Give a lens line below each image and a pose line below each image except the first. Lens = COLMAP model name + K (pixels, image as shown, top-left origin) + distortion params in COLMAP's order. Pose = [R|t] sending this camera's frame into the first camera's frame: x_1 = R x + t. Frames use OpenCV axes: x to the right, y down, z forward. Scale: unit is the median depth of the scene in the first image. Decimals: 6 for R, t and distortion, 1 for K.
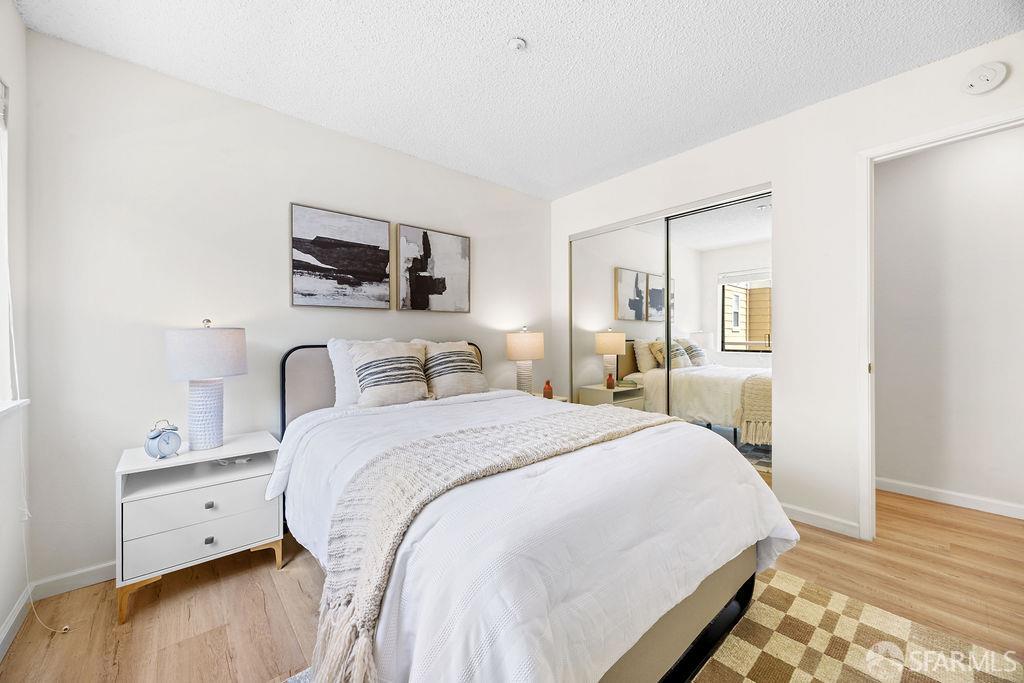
lens RADIAL K [[386.1, 0, 491.6], [0, 386.1, 354.8], [0, 0, 1]] dist [-0.012309, -0.000187]
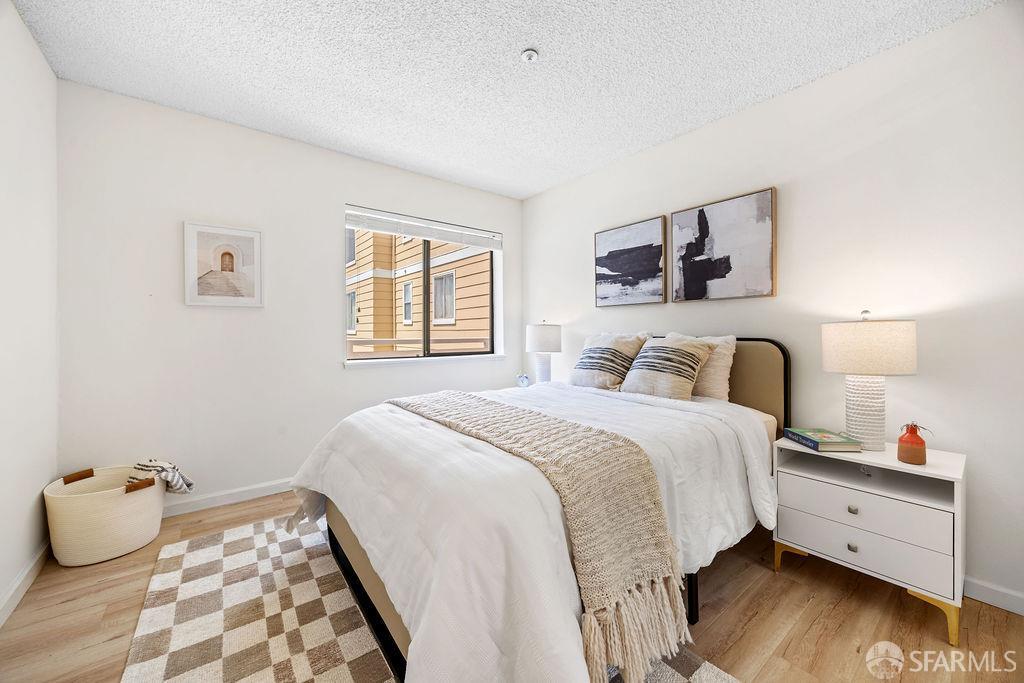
lens RADIAL K [[388.5, 0, 513.7], [0, 388.5, 340.5], [0, 0, 1]] dist [-0.005731, -0.000160]
pose [[-0.028474, 0.028979, -0.999174, 0.743931], [-0.044929, 0.998532, 0.030241, -0.032067], [0.998584, 0.045753, -0.027131, 0.633195]]
